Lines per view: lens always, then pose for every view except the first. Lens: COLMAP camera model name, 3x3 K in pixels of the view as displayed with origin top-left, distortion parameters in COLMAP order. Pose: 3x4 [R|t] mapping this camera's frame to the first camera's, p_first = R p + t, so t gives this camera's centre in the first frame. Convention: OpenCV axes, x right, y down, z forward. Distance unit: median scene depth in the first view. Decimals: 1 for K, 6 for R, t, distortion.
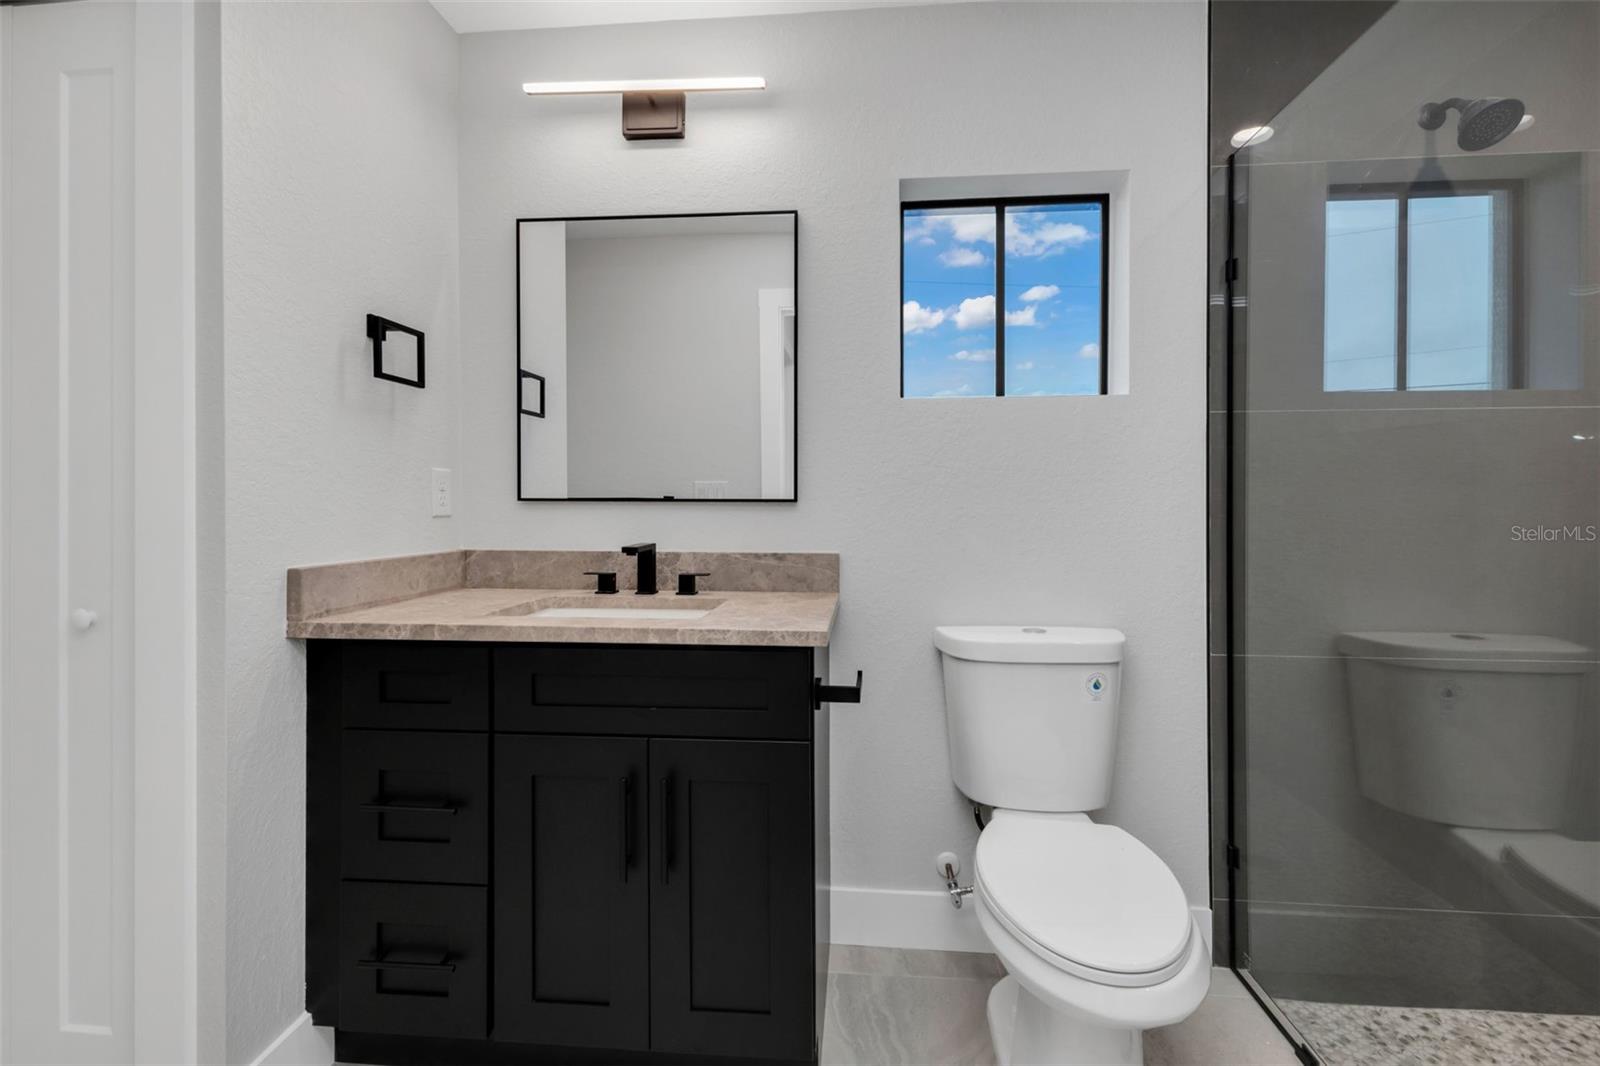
lens RADIAL K [[699.9, 0, 809.6], [0, 699.9, 506.6], [0, 0, 1]] dist [0.010243, -0.000092]
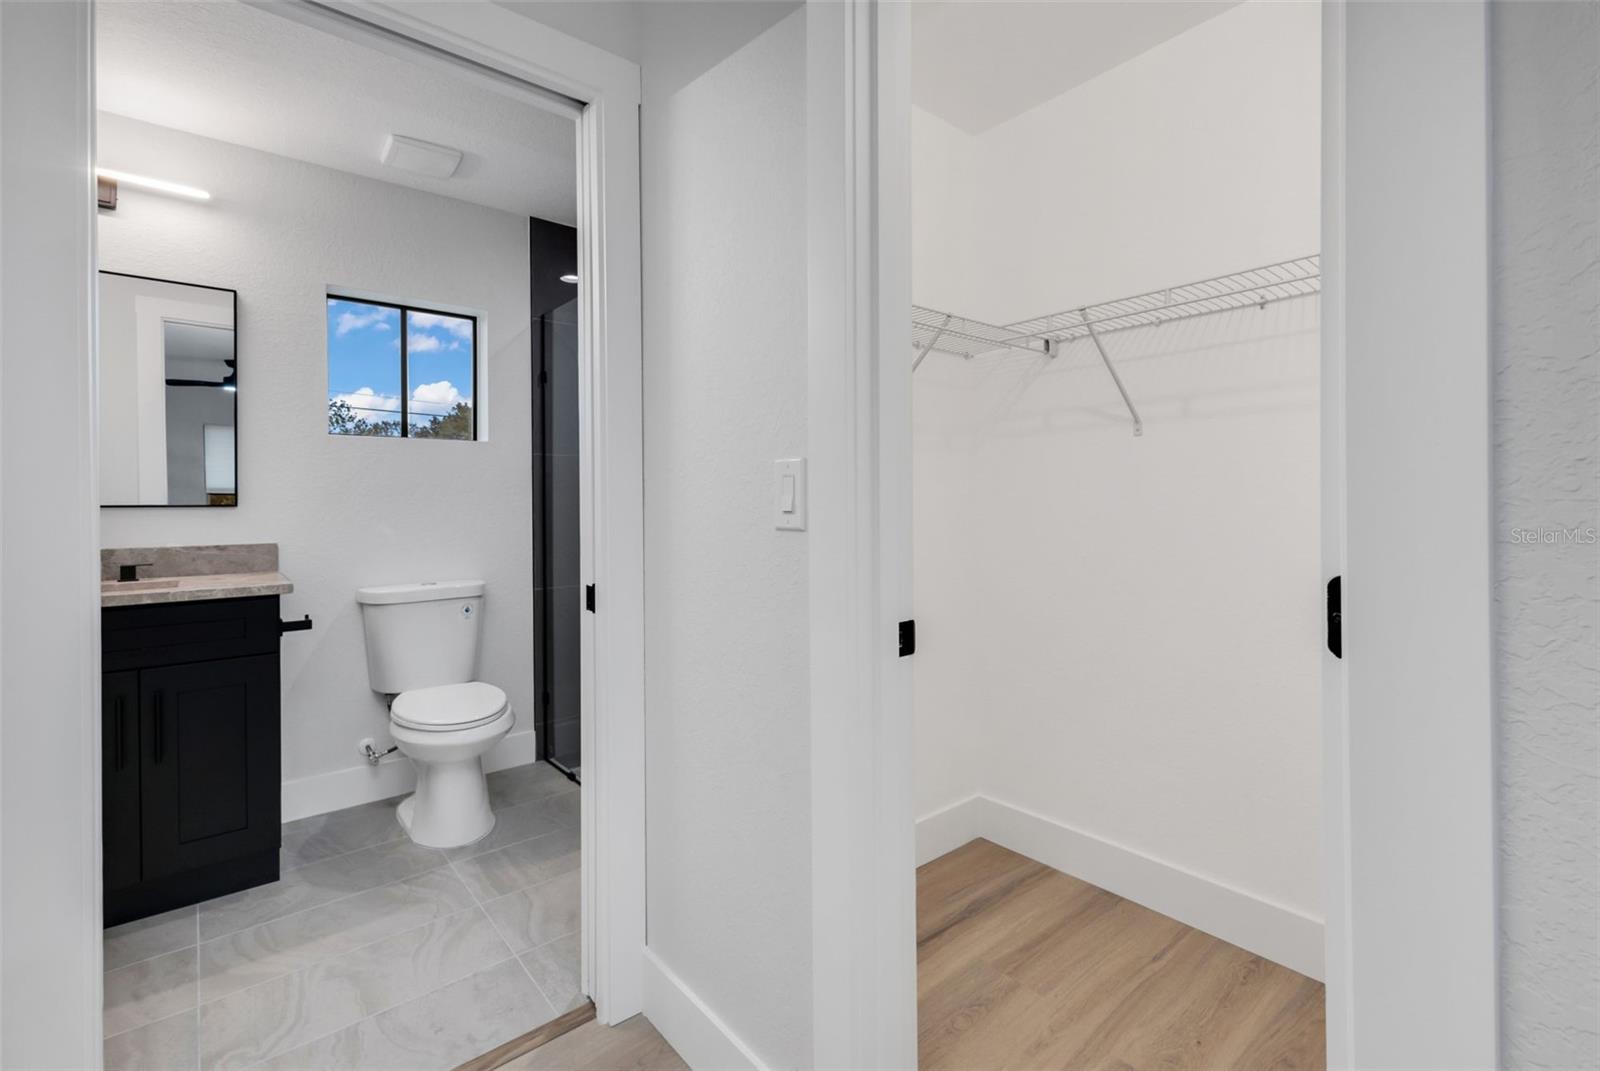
lens RADIAL K [[724.5, 0, 804.2], [0, 724.5, 497.2], [0, 0, 1]] dist [0.013323, -0.000277]
pose [[0.718106, -0.002402, 0.695929, -0.220505], [0.009944, 0.999927, -0.006810, -0.004550], [-0.695862, 0.011810, 0.718078, -0.793447]]
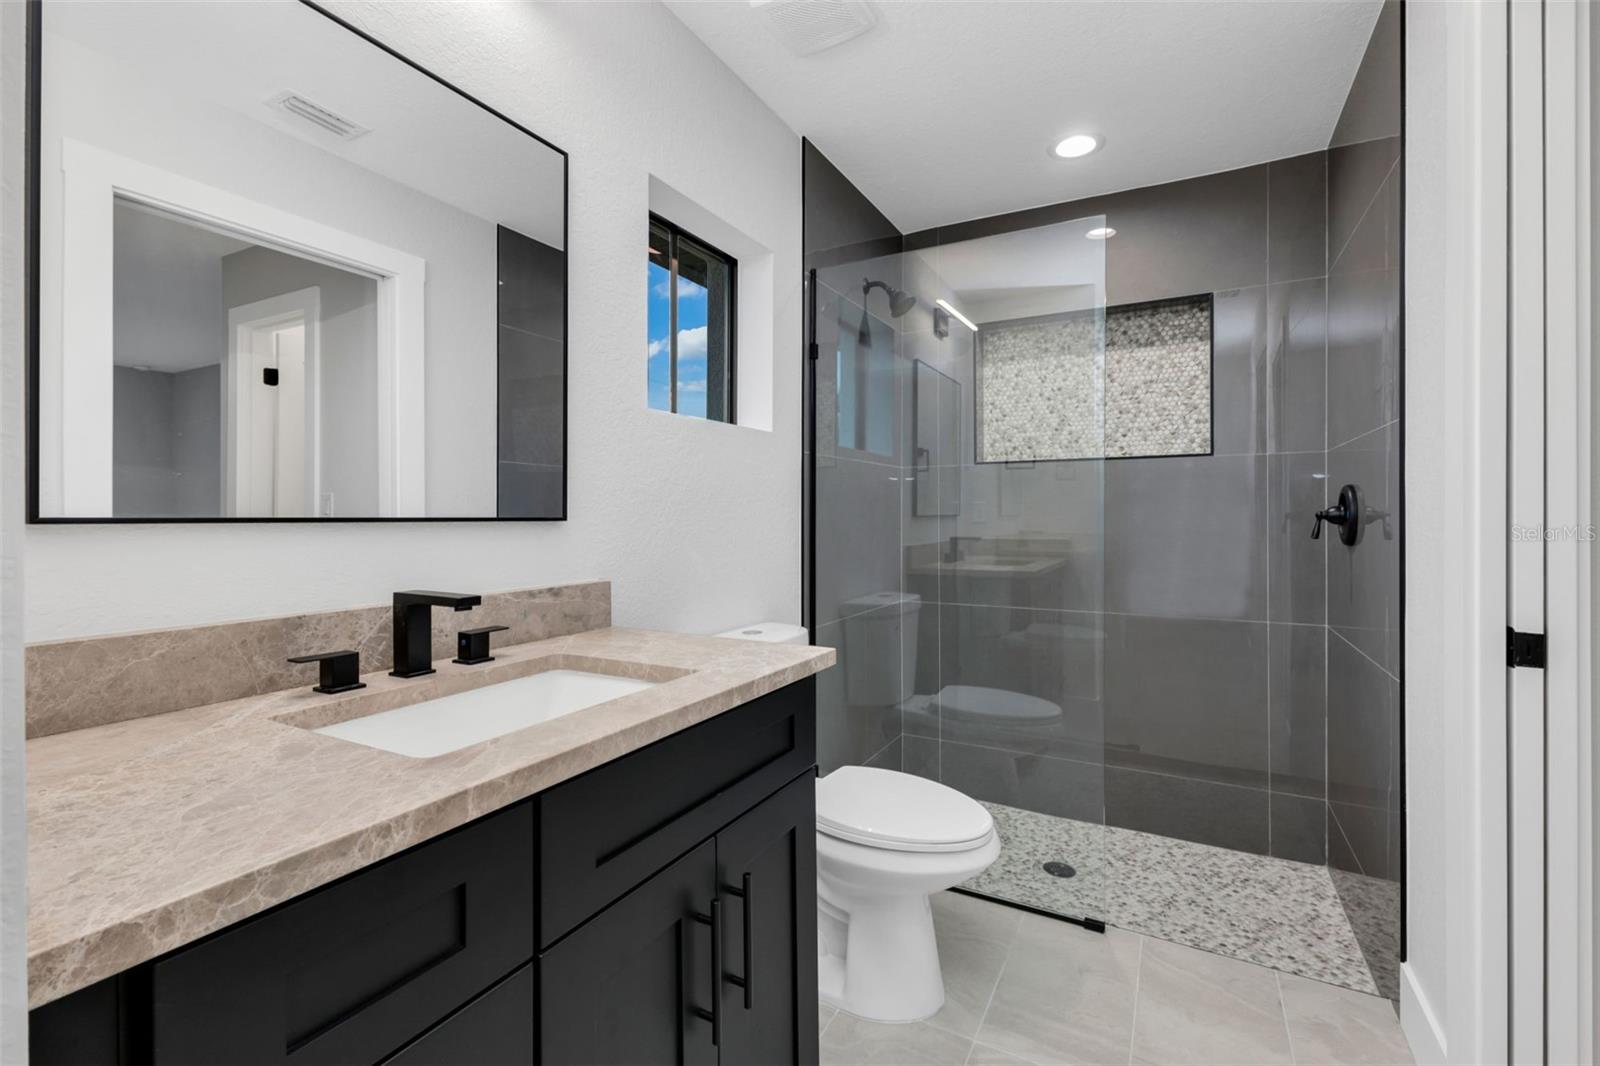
lens RADIAL K [[699.9, 0, 809.6], [0, 699.9, 506.6], [0, 0, 1]] dist [0.010243, -0.000092]
pose [[0.401003, 0.008554, 0.916037, -0.657420], [0.007062, 0.999898, -0.012429, -0.010811], [-0.916050, 0.011453, 0.400901, 0.447886]]
